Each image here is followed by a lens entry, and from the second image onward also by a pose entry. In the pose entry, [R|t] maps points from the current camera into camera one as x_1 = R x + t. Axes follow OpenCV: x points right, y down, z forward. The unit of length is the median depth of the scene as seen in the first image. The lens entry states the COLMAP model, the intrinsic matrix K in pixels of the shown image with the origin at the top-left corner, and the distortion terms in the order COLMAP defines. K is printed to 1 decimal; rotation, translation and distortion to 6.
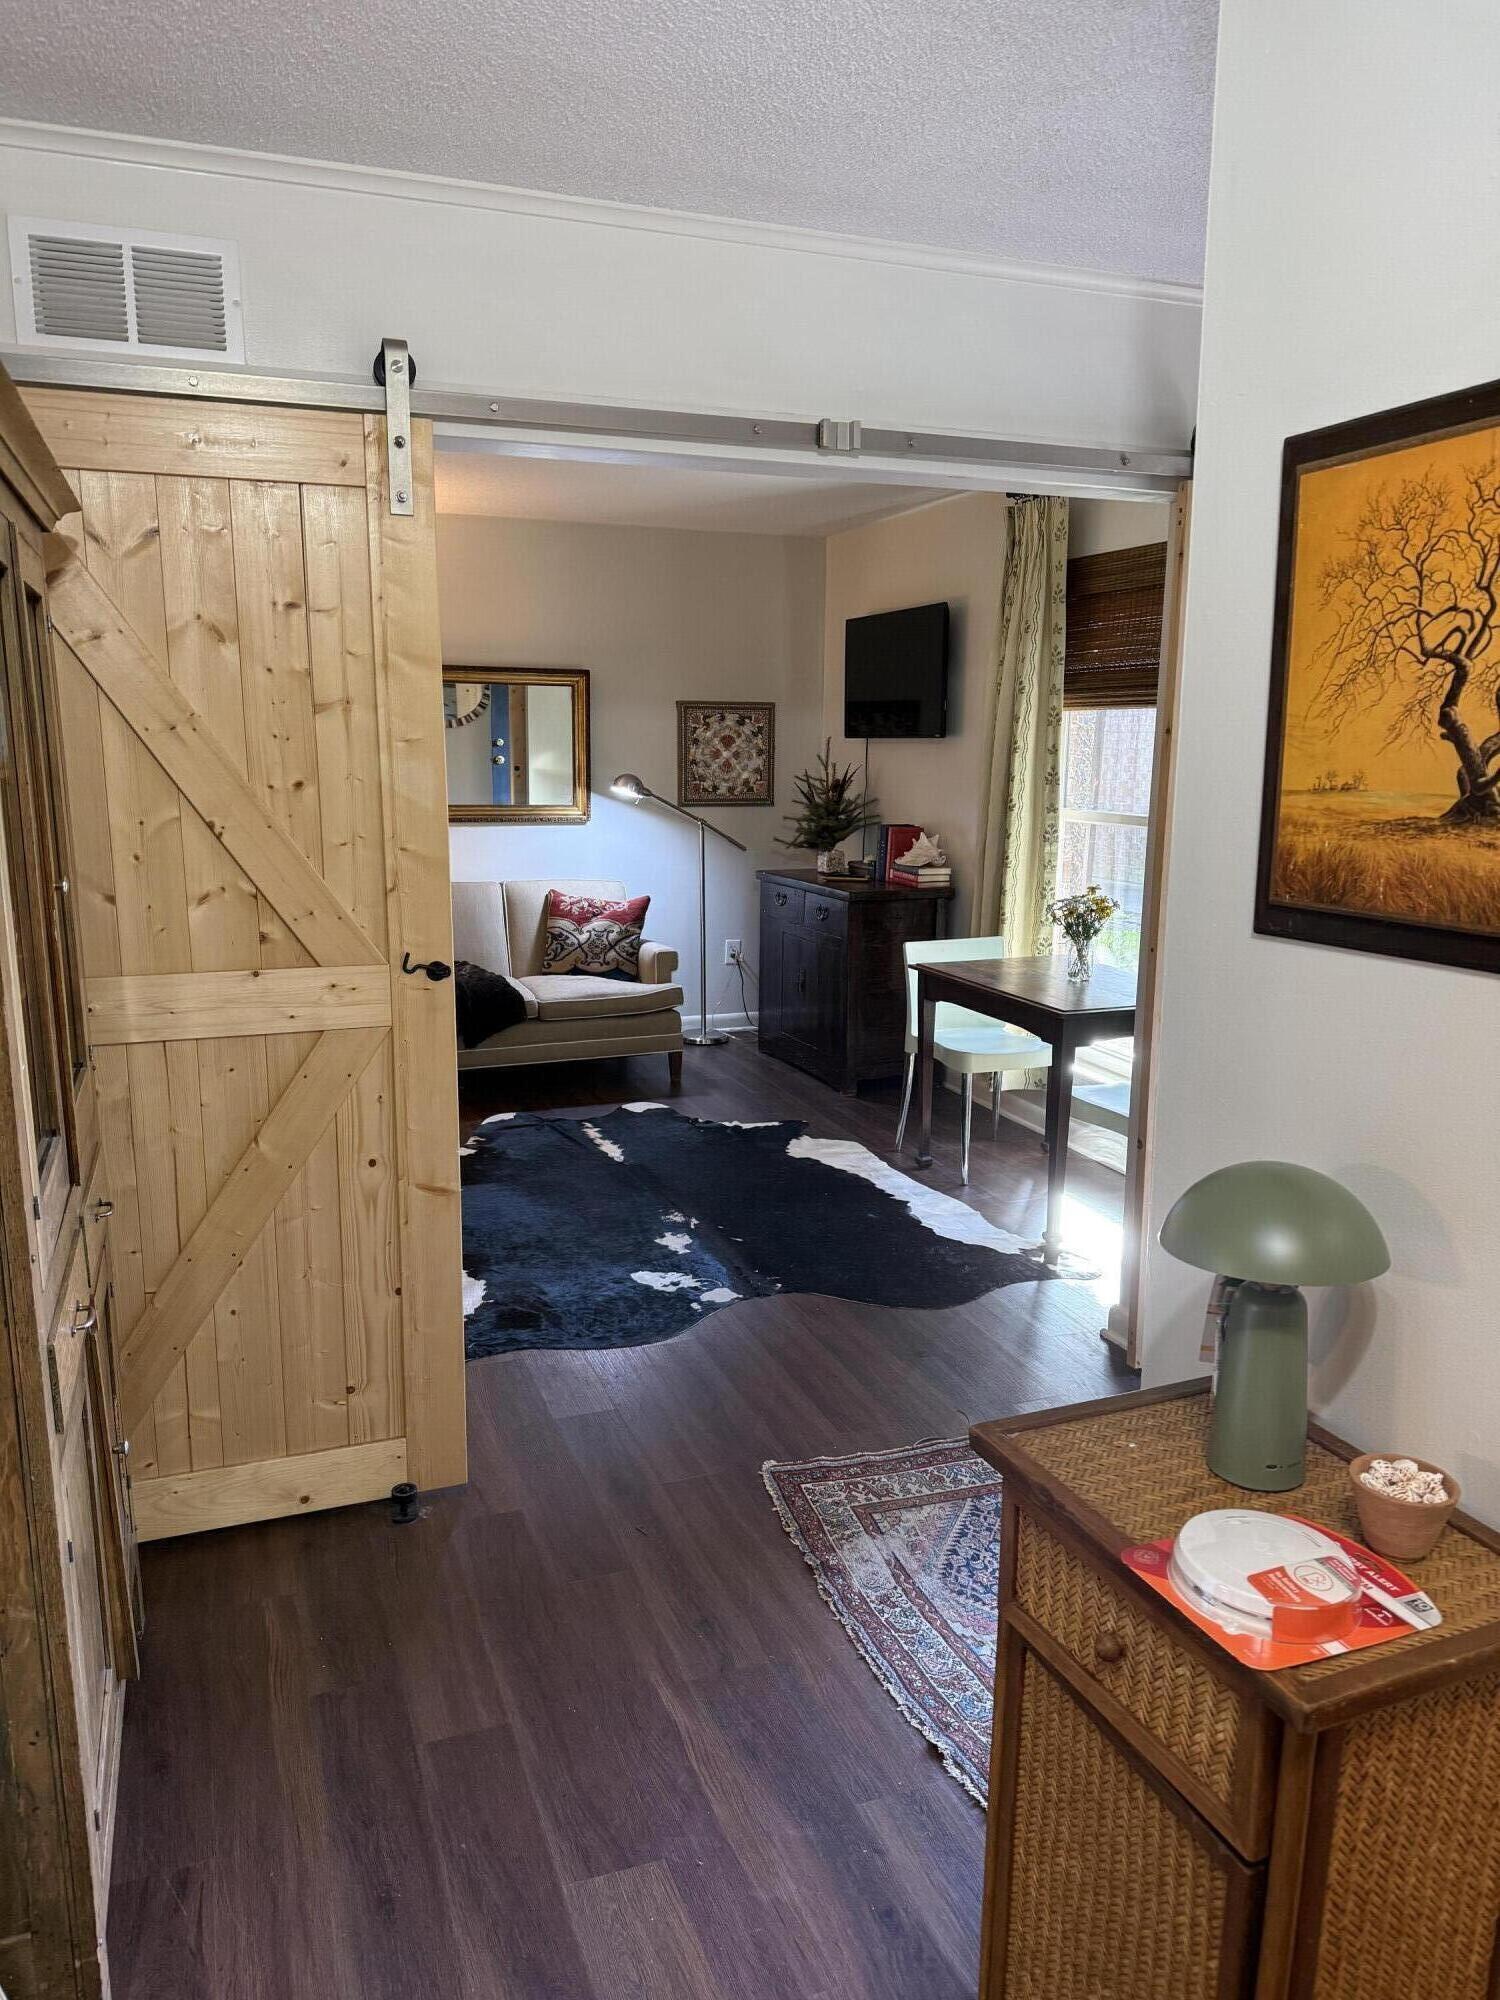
lens RADIAL K [[1390.2, 0, 750.0], [0, 1390.2, 1000.0], [0, 0, 1]] dist [0.136820, -0.179028]
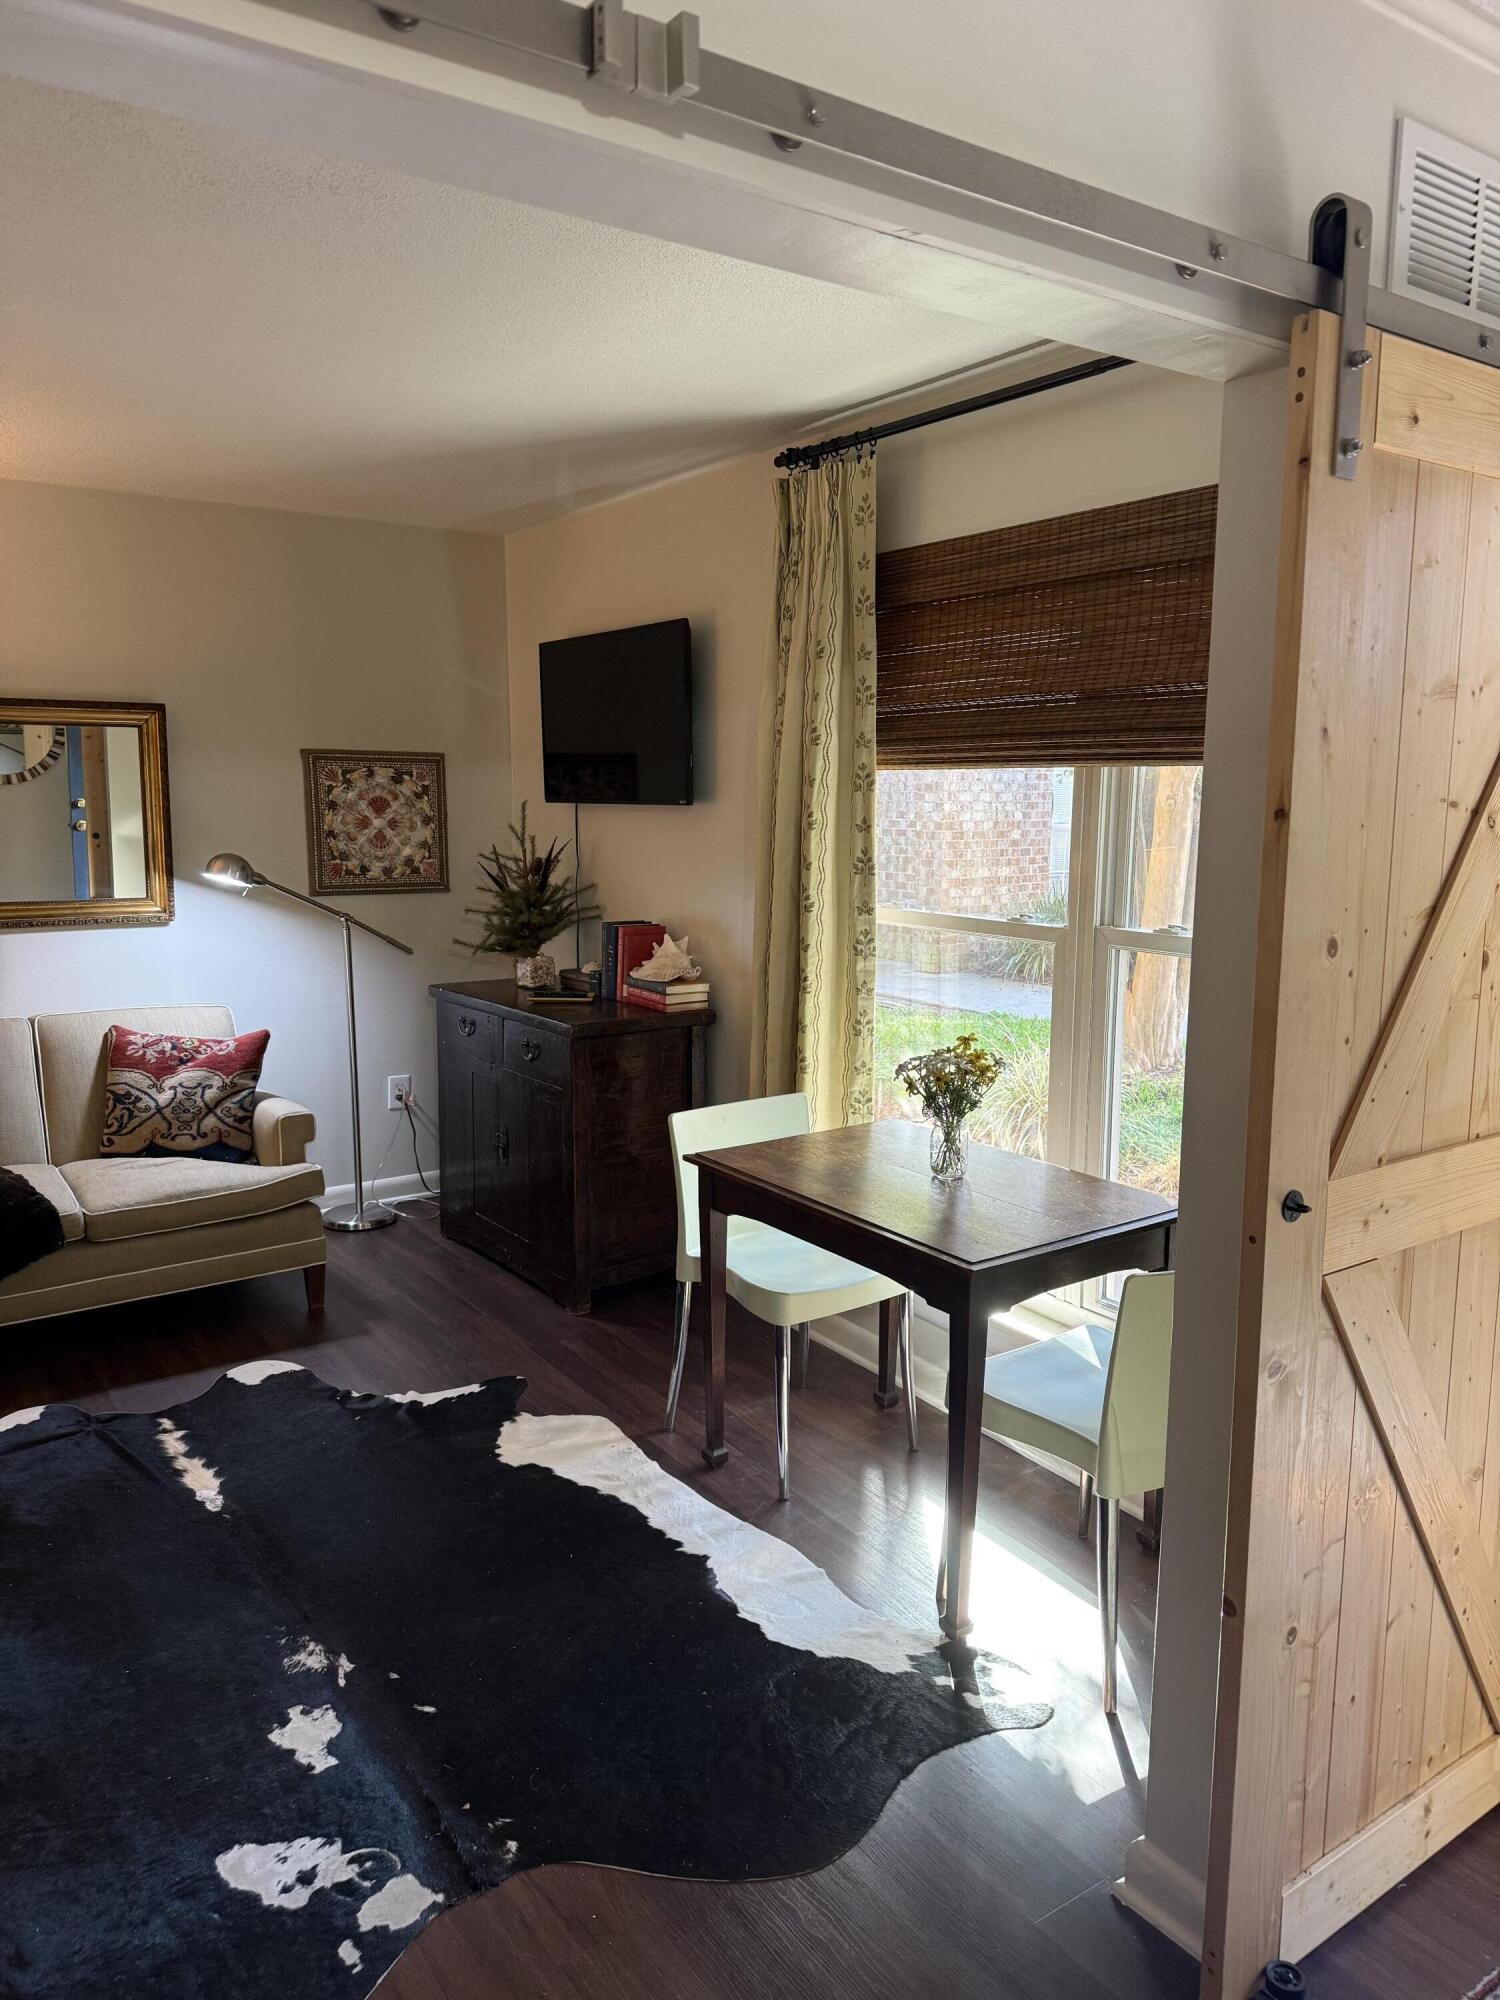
lens RADIAL K [[1390.2, 0, 750.0], [0, 1390.2, 1000.0], [0, 0, 1]] dist [0.136820, -0.179028]
pose [[0.971696, -0.038187, 0.233127, -0.003630], [0.046207, 0.998510, -0.029037, -0.065664], [-0.231671, 0.038987, 0.972013, 0.303924]]
